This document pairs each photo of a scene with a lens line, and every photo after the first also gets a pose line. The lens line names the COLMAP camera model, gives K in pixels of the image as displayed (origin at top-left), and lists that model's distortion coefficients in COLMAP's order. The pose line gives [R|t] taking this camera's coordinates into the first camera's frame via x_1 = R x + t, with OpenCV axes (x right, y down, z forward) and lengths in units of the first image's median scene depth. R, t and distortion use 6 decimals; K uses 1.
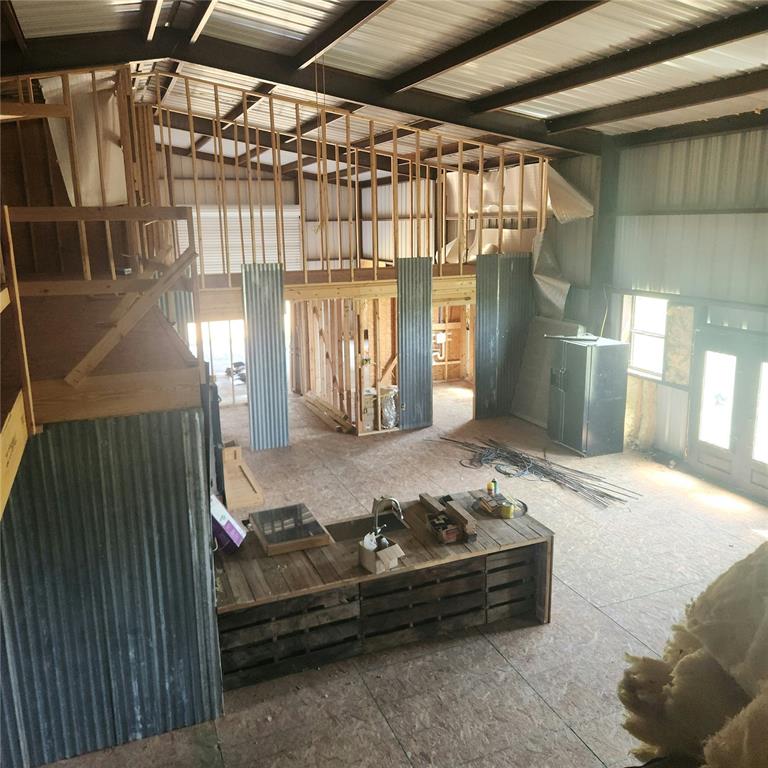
lens RADIAL K [[705.5, 0, 394.2], [0, 705.5, 383.0], [0, 0, 1]] dist [0.120280, -0.090889]
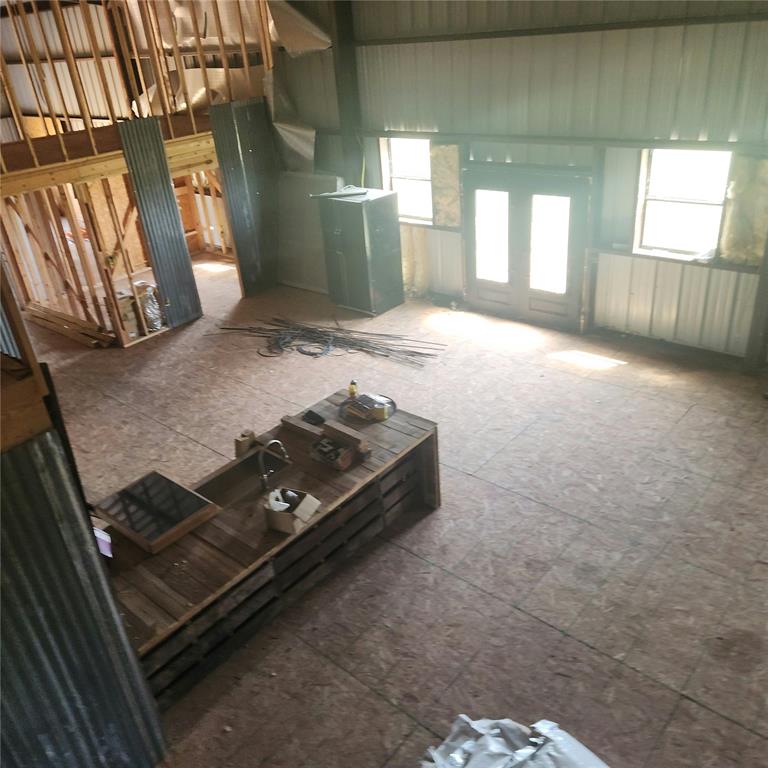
lens RADIAL K [[684.4, 0, 384.5], [0, 684.4, 397.5], [0, 0, 1]] dist [0.103606, -0.086524]
pose [[0.895421, -0.266030, 0.357000, -0.095431], [0.169127, 0.944988, 0.279987, -0.056414], [-0.411846, -0.190328, 0.891156, 0.118786]]
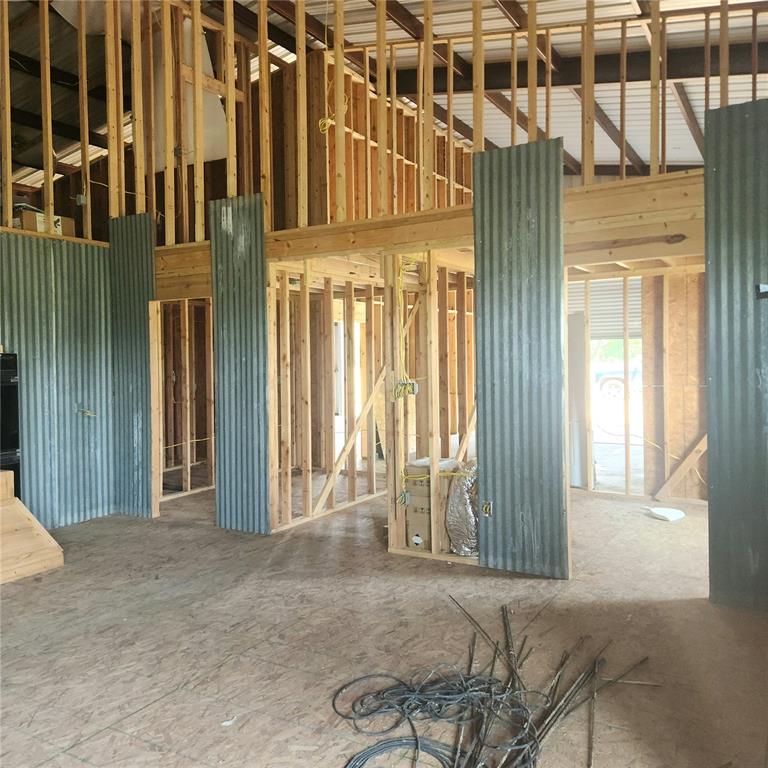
lens RADIAL K [[684.4, 0, 384.5], [0, 684.4, 397.5], [0, 0, 1]] dist [0.103606, -0.086524]
pose [[0.598553, 0.050600, -0.799484, 0.341873], [-0.176912, 0.981712, -0.070316, 0.008702], [0.781305, 0.183526, 0.596558, 0.798936]]
